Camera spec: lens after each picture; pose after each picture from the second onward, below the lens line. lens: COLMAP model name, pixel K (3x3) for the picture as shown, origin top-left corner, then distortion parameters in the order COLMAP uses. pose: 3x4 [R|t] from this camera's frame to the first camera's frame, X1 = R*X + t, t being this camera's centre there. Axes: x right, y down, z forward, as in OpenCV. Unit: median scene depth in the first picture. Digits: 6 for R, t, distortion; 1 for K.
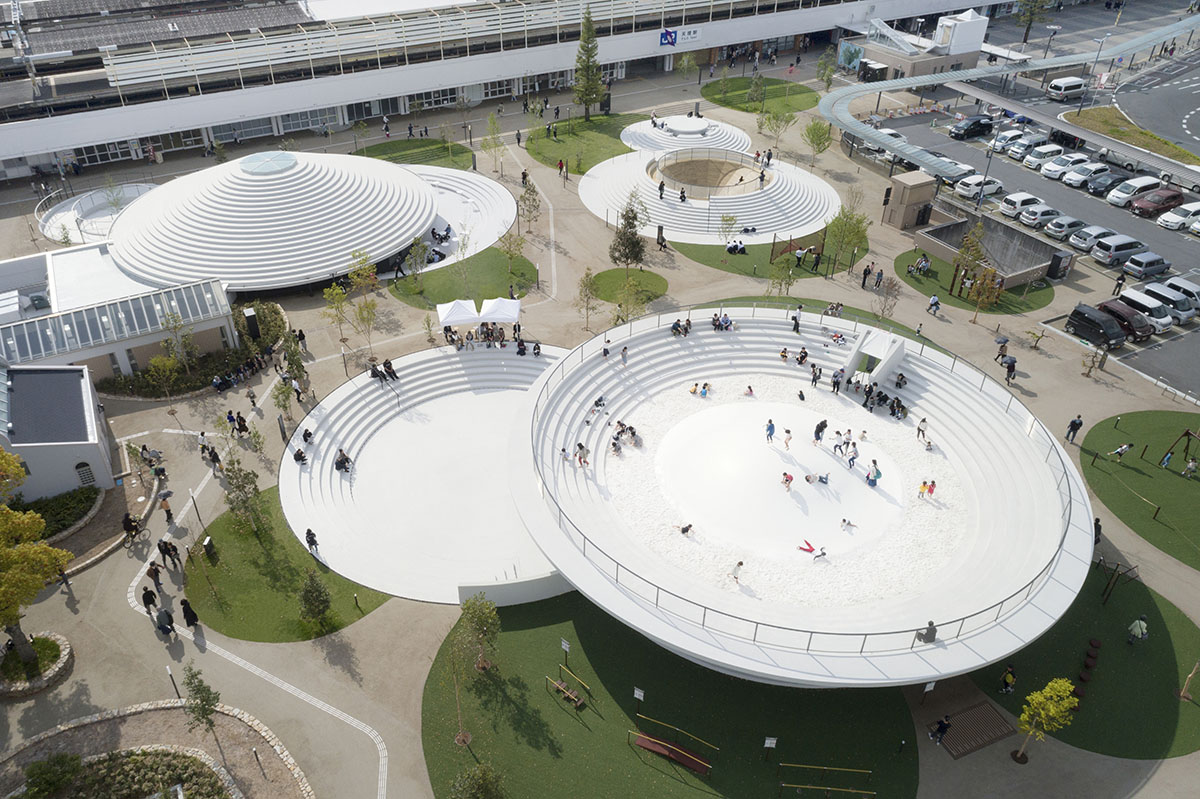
lens RADIAL K [[904.0, 0, 592.4], [0, 904.0, 388.8], [0, 0, 1]] dist [-0.013556, 0.004940]
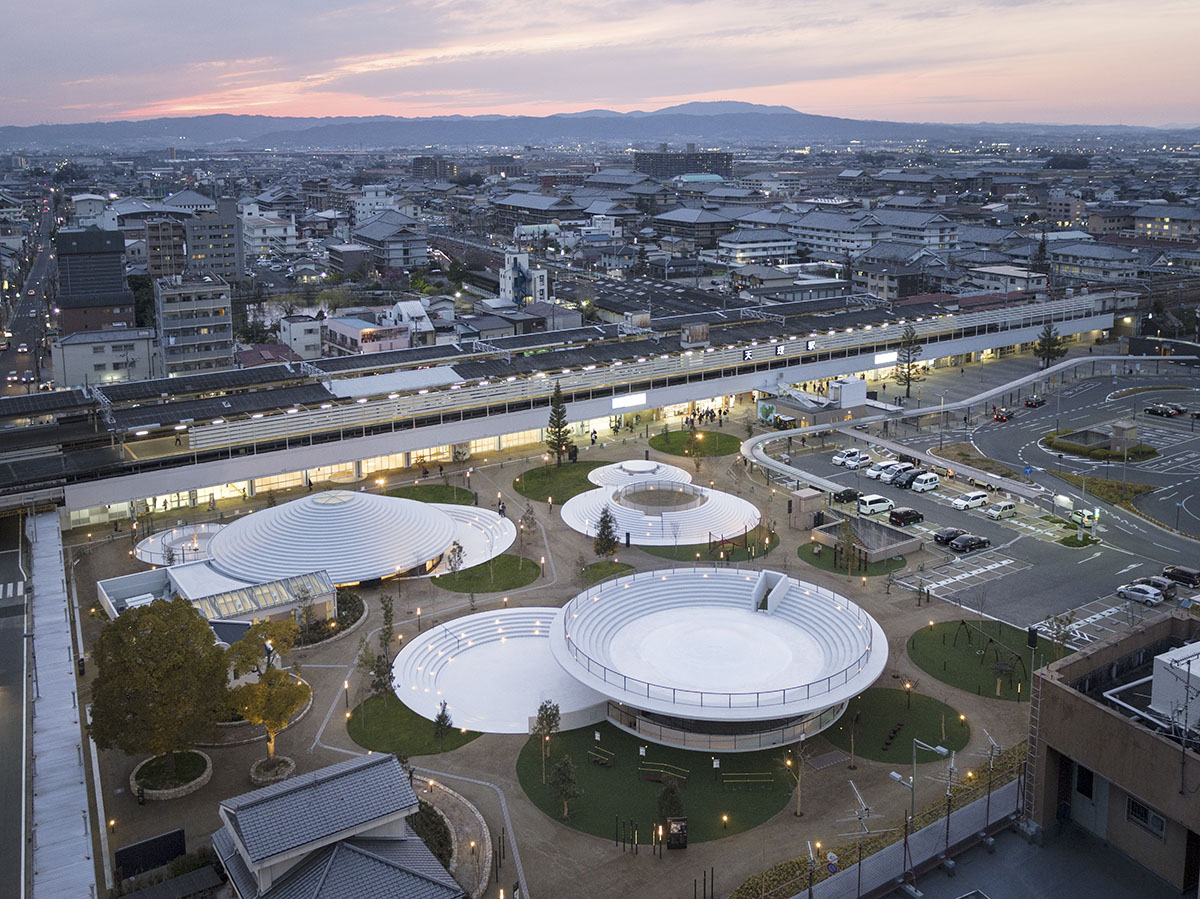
lens RADIAL K [[1047.1, 0, 601.9], [0, 1047.1, 438.4], [0, 0, 1]] dist [-0.009482, 0.001678]
pose [[0.996730, -0.029827, 0.075093, -0.073022], [0.052848, 0.943672, -0.326634, 0.187743], [-0.061121, 0.329535, 0.942163, -0.501578]]
